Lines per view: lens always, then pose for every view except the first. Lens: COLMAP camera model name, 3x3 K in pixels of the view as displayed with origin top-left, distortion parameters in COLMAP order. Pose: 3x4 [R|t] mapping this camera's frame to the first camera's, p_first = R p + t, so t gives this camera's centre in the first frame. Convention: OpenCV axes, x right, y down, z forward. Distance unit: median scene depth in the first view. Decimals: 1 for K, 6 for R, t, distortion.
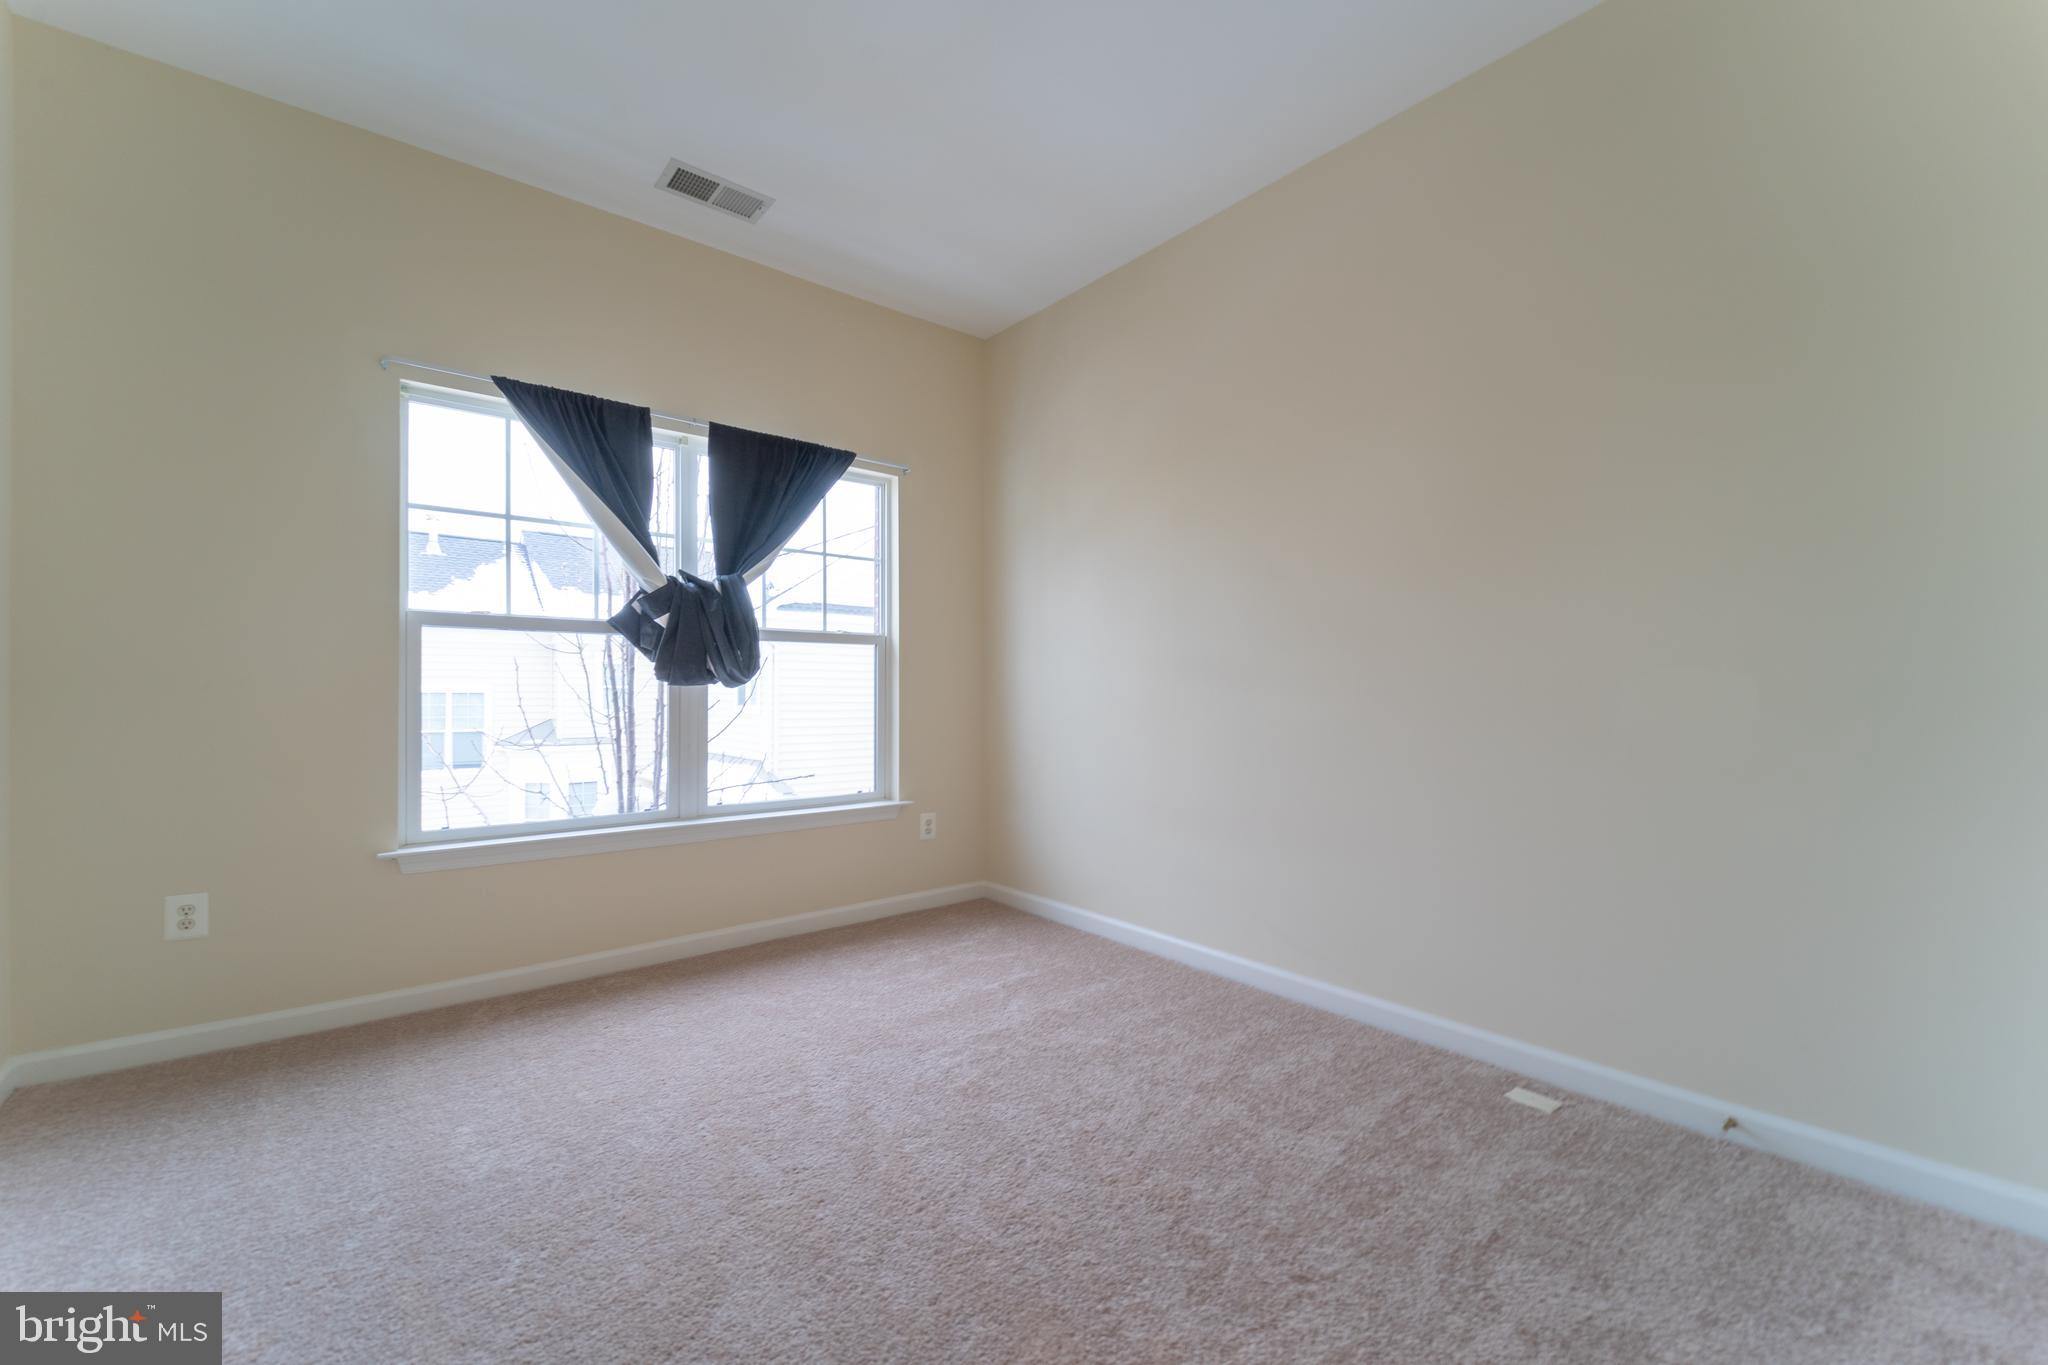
lens RADIAL K [[829.1, 0, 1021.1], [0, 829.1, 688.6], [0, 0, 1]] dist [0.005867, -0.001473]
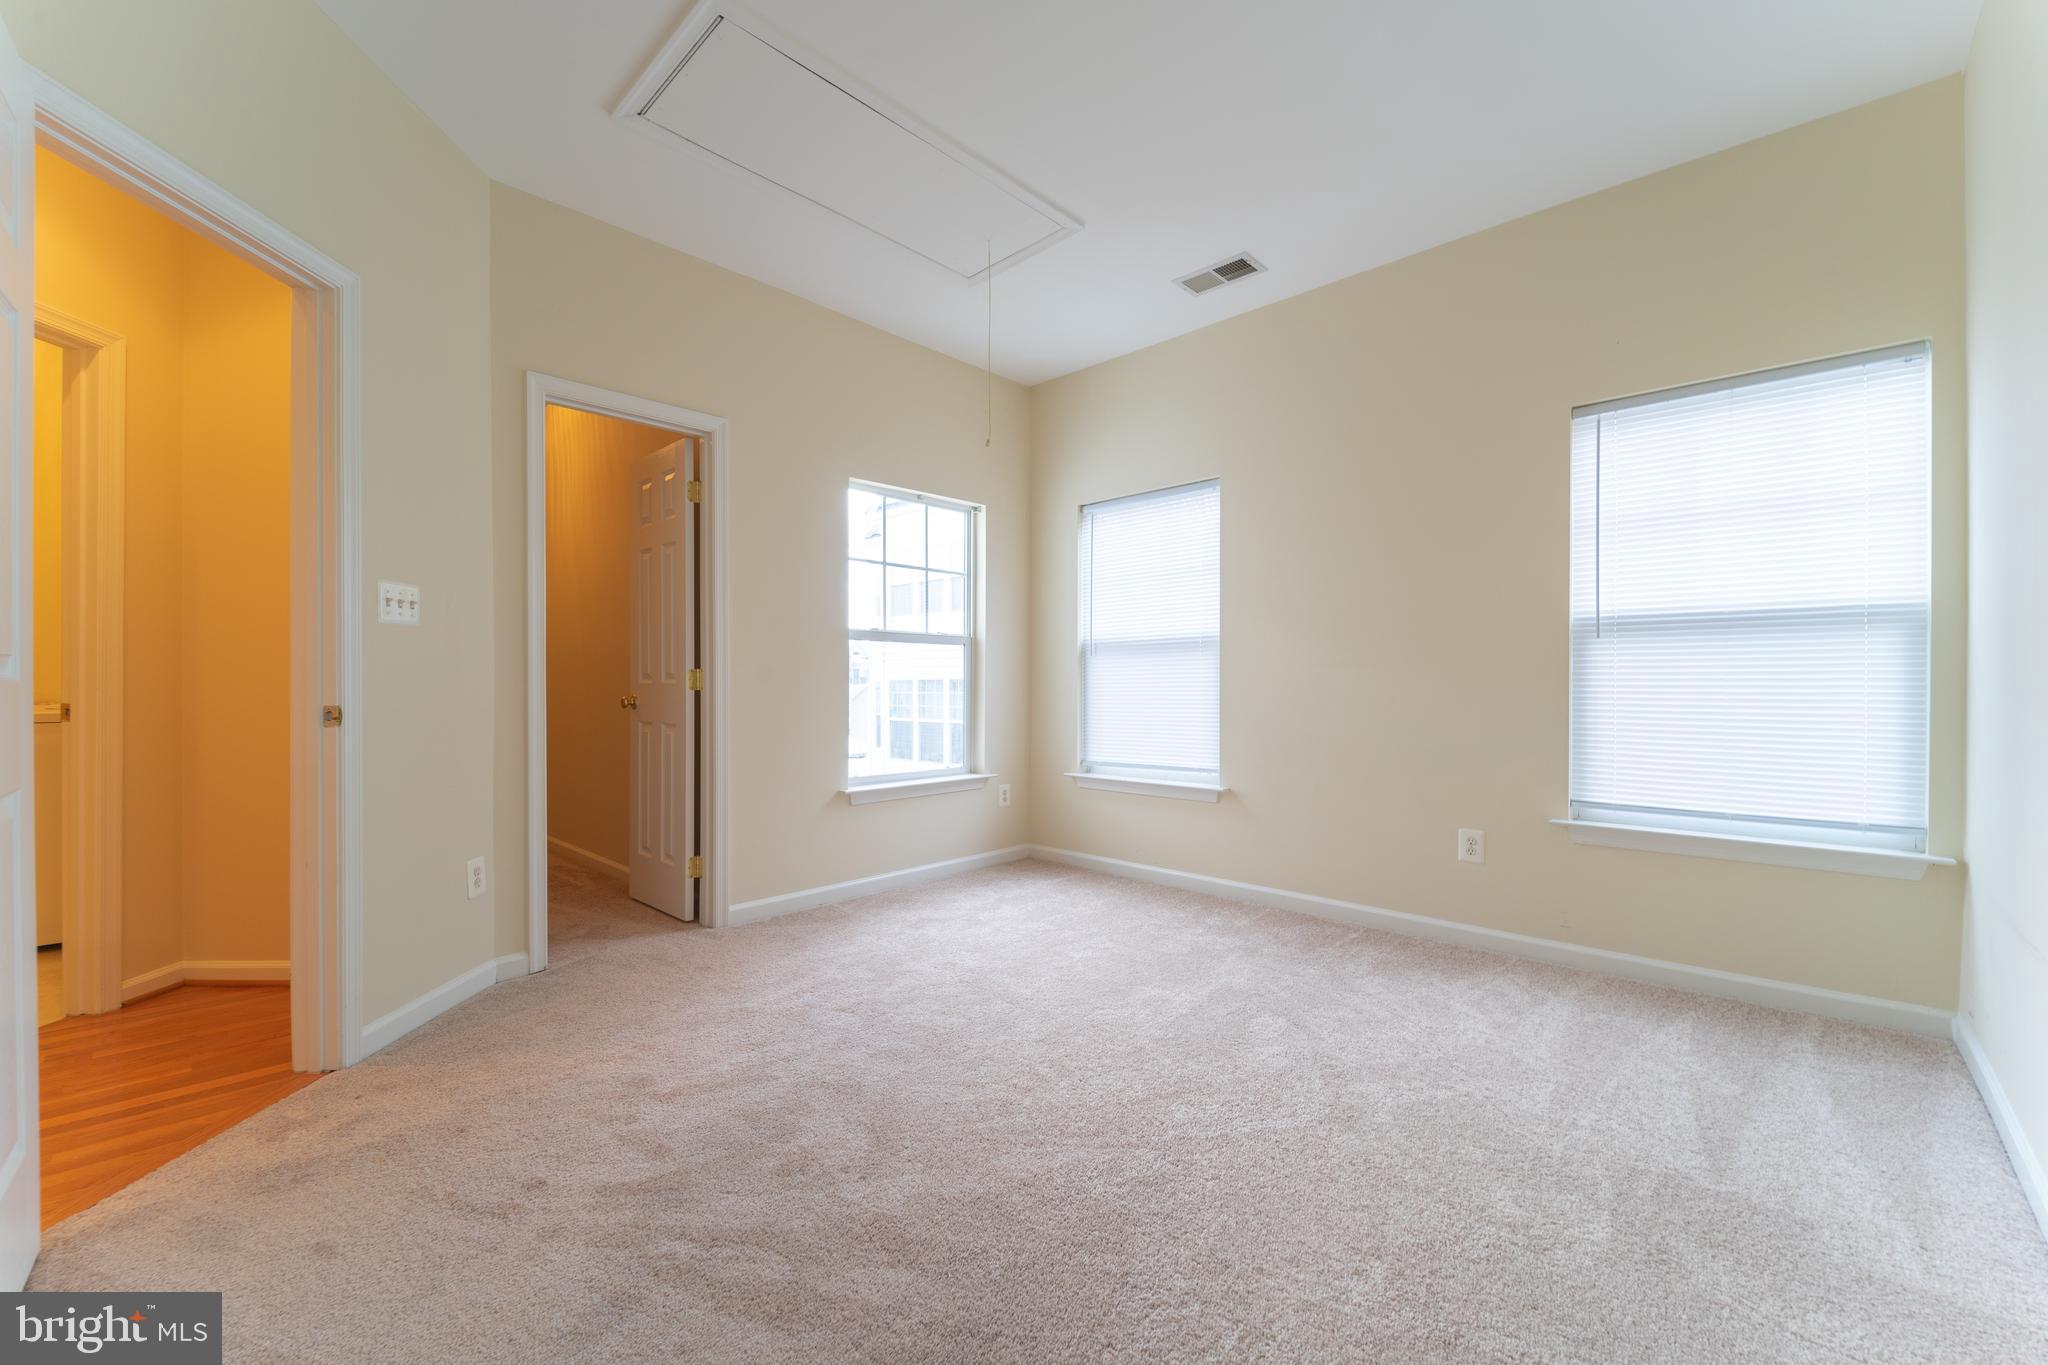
lens RADIAL K [[829.1, 0, 1022.9], [0, 829.1, 688.6], [0, 0, 1]] dist [0.005867, -0.001473]
pose [[0.992454, -0.004944, 0.122514, -0.239120], [0.003753, 0.999943, 0.009951, -0.000206], [-0.122556, -0.009417, 0.992417, -0.207063]]
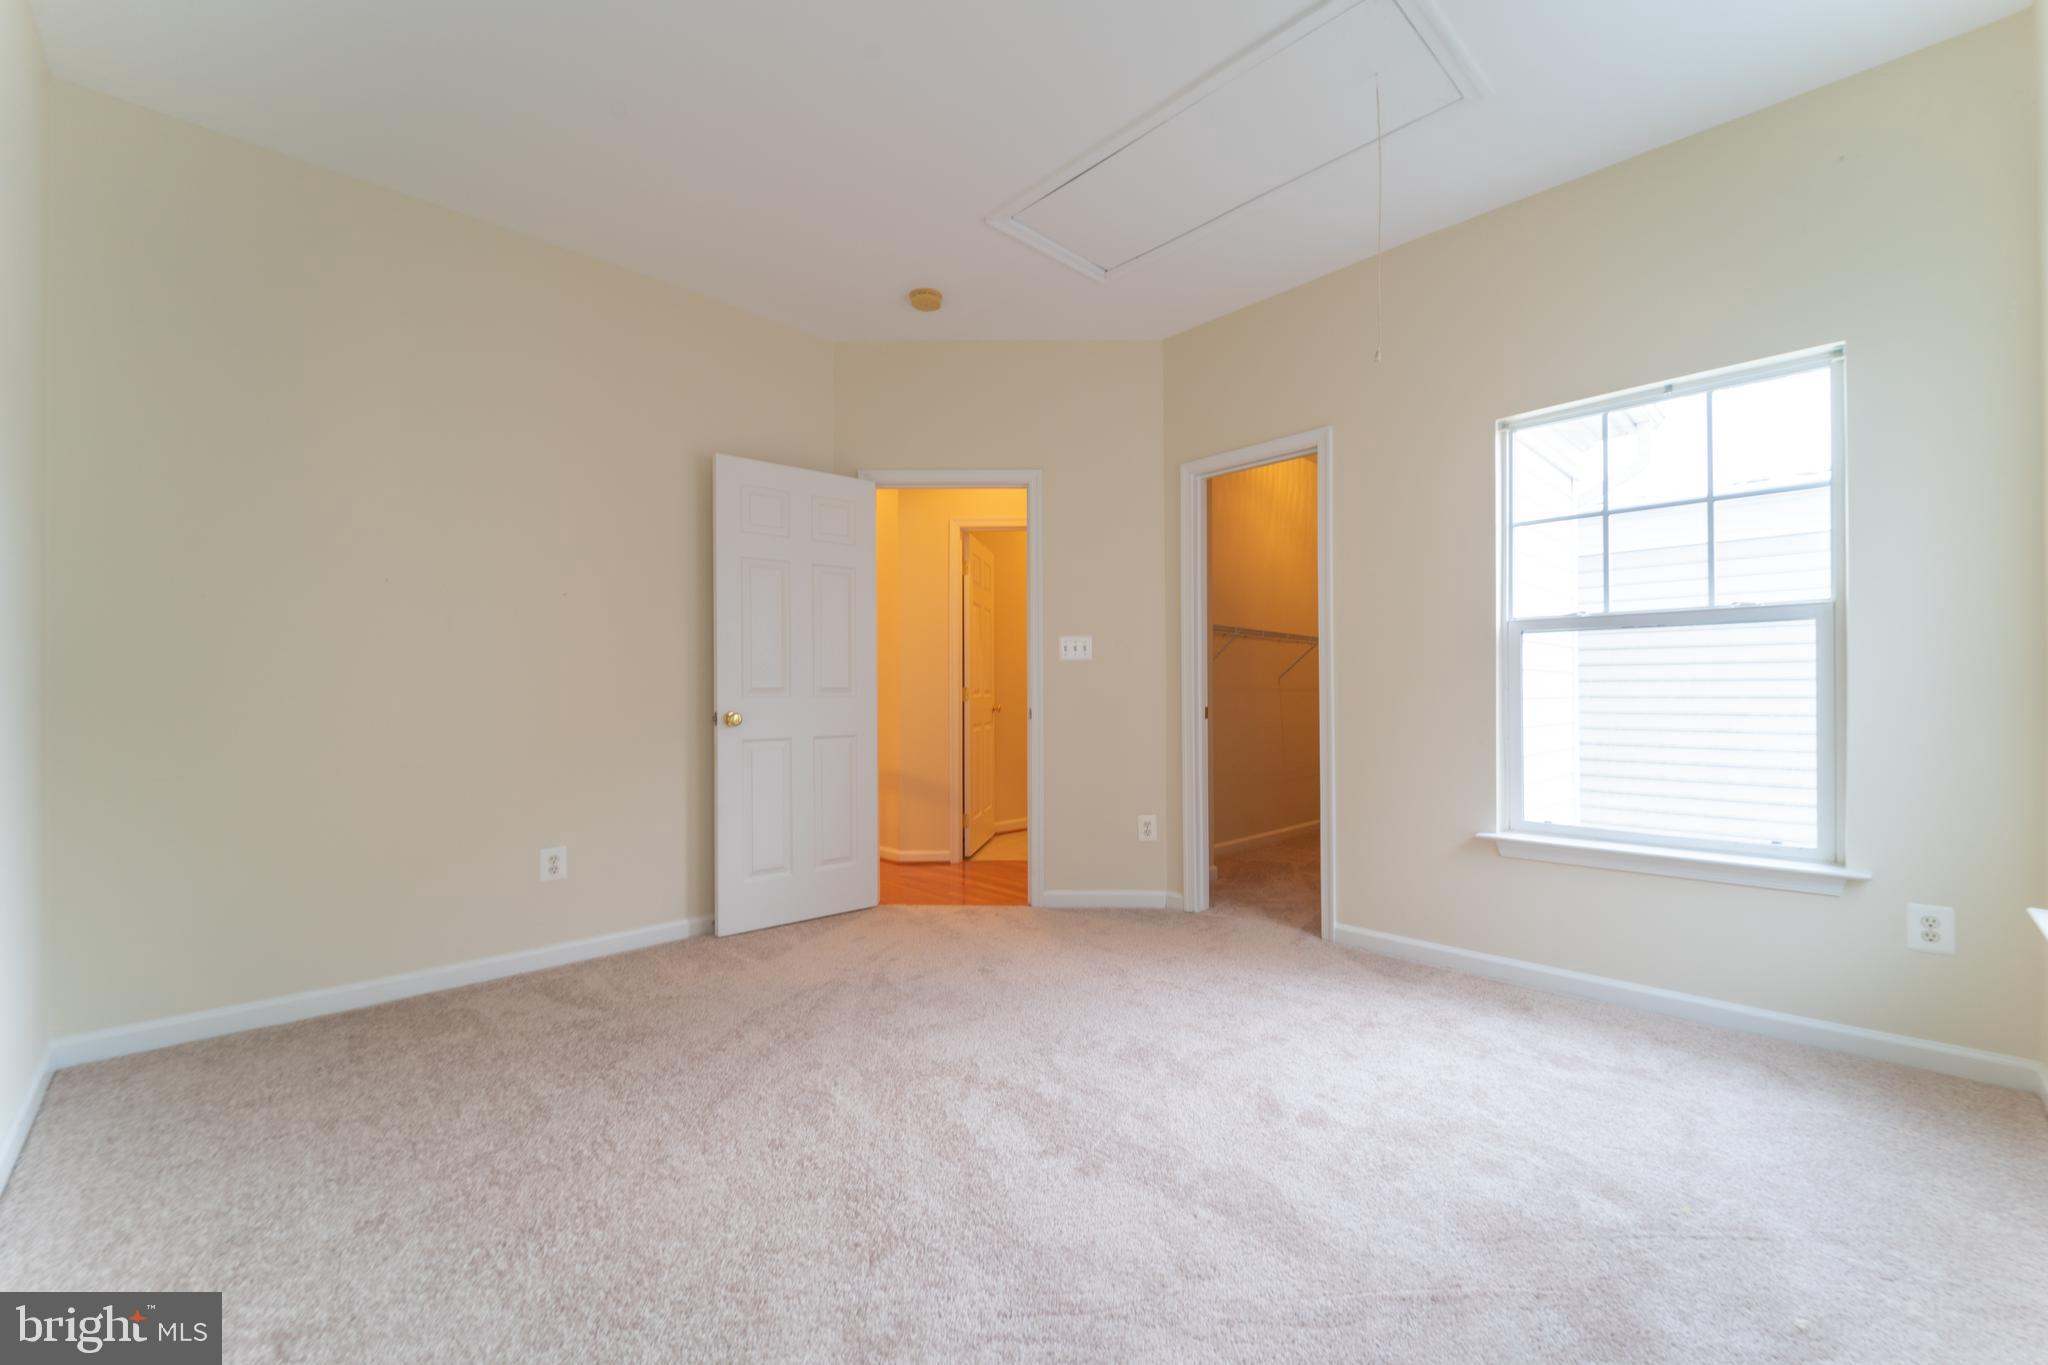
lens RADIAL K [[829.1, 0, 1029.5], [0, 829.1, 687.9], [0, 0, 1]] dist [0.005867, -0.001473]
pose [[0.068506, -0.009563, -0.997605, 0.422528], [0.013229, 0.999875, -0.008676, -0.001593], [0.997563, -0.012603, 0.068624, 0.351660]]
